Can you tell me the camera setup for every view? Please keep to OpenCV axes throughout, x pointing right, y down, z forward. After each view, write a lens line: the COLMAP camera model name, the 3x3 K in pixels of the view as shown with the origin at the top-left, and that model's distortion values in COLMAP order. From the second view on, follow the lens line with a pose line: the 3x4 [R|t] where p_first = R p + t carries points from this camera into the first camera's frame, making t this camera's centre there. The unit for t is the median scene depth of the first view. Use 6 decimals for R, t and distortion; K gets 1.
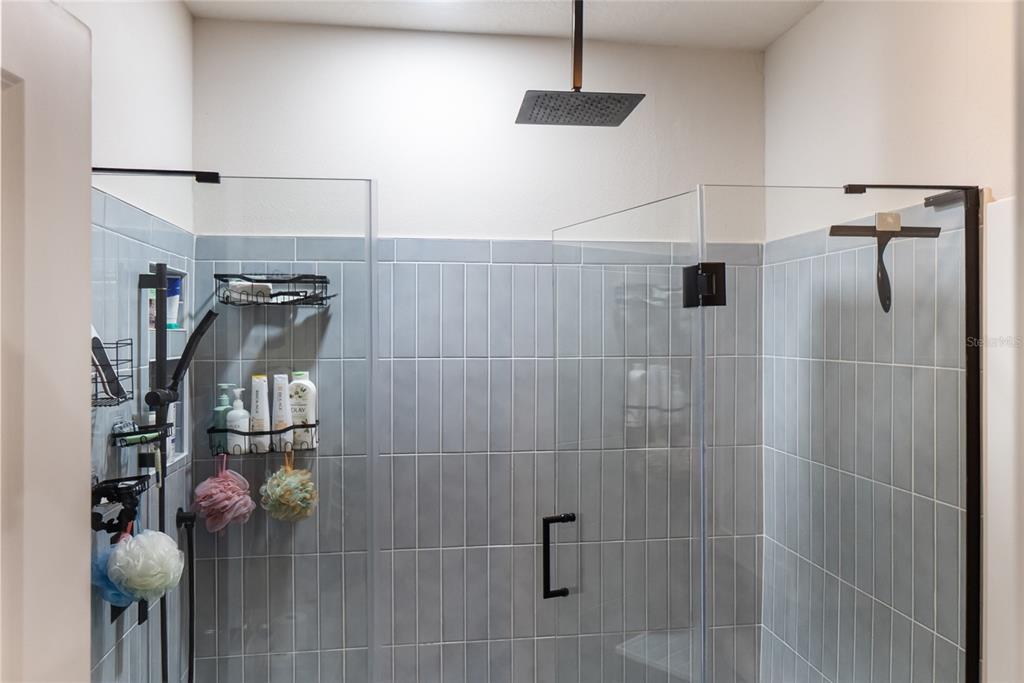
lens RADIAL K [[768.9, 0, 519.0], [0, 768.9, 342.3], [0, 0, 1]] dist [-0.002558, -0.003053]
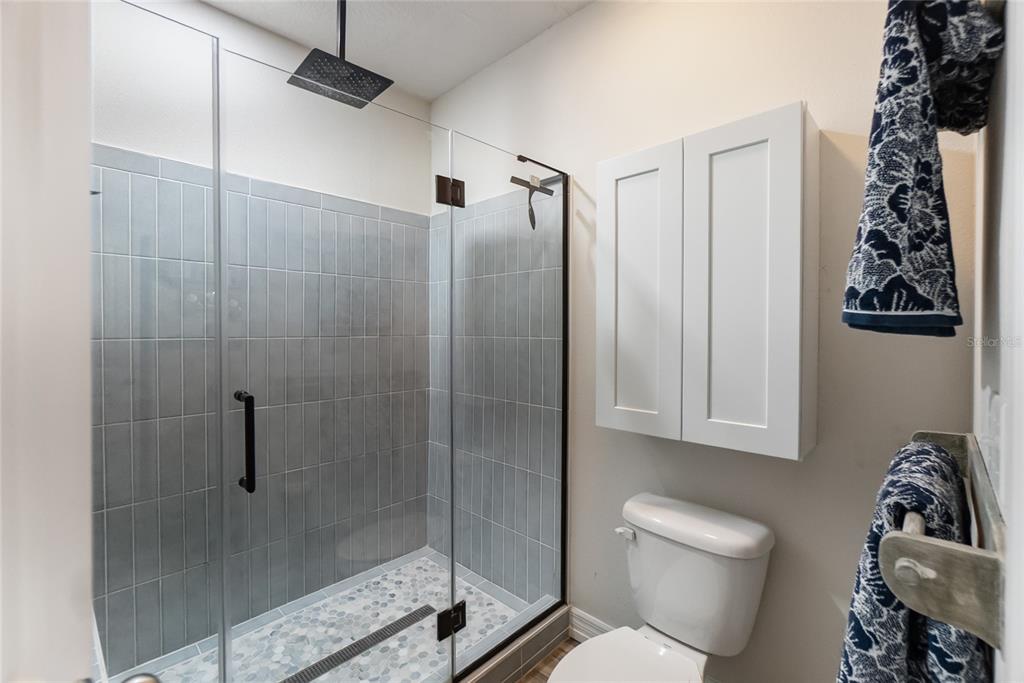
lens RADIAL K [[446.6, 0, 514.0], [0, 446.6, 337.1], [0, 0, 1]] dist [-0.006580, 0.002062]
pose [[0.790687, -0.006275, 0.612189, -0.211001], [0.005502, 0.999980, 0.003144, 0.203160], [-0.612196, 0.000882, 0.790705, 0.156398]]
